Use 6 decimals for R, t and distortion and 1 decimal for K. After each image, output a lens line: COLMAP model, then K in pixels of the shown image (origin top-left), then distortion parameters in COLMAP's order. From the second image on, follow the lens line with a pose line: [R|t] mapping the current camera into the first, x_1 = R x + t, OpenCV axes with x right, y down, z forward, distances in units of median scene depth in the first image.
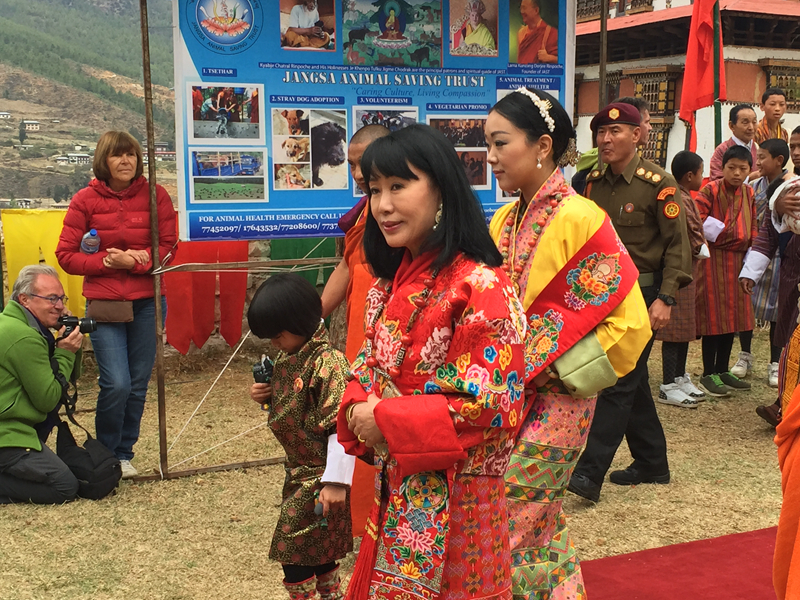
lens RADIAL K [[1242.7, 0, 401.4], [0, 1242.7, 296.9], [0, 0, 1]] dist [0.017862, 0.000000]
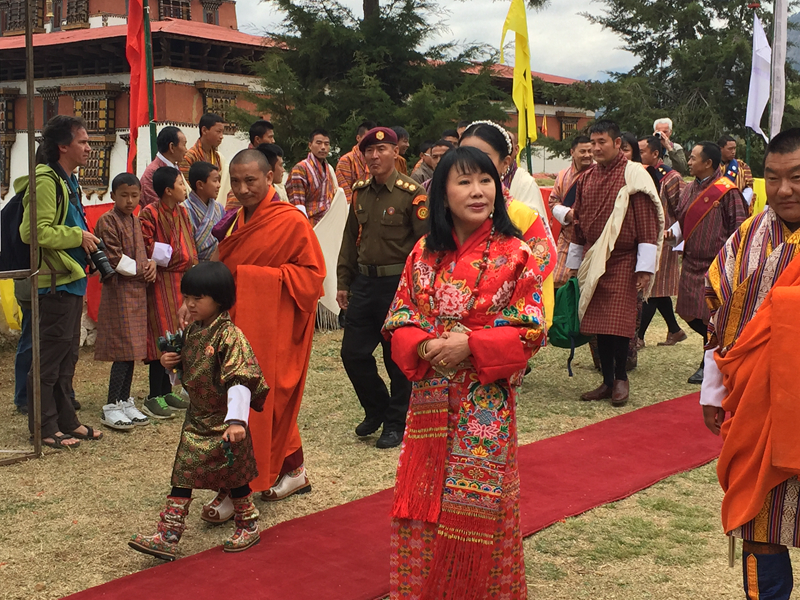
lens RADIAL K [[1242.7, 0, 403.1], [0, 1242.7, 303.0], [0, 0, 1]] dist [0.017862, 0.000000]
pose [[0.904481, -0.035438, 0.425039, -0.344630], [0.039651, 0.999213, -0.001067, 0.022990], [-0.424667, 0.017818, 0.905174, -0.137227]]
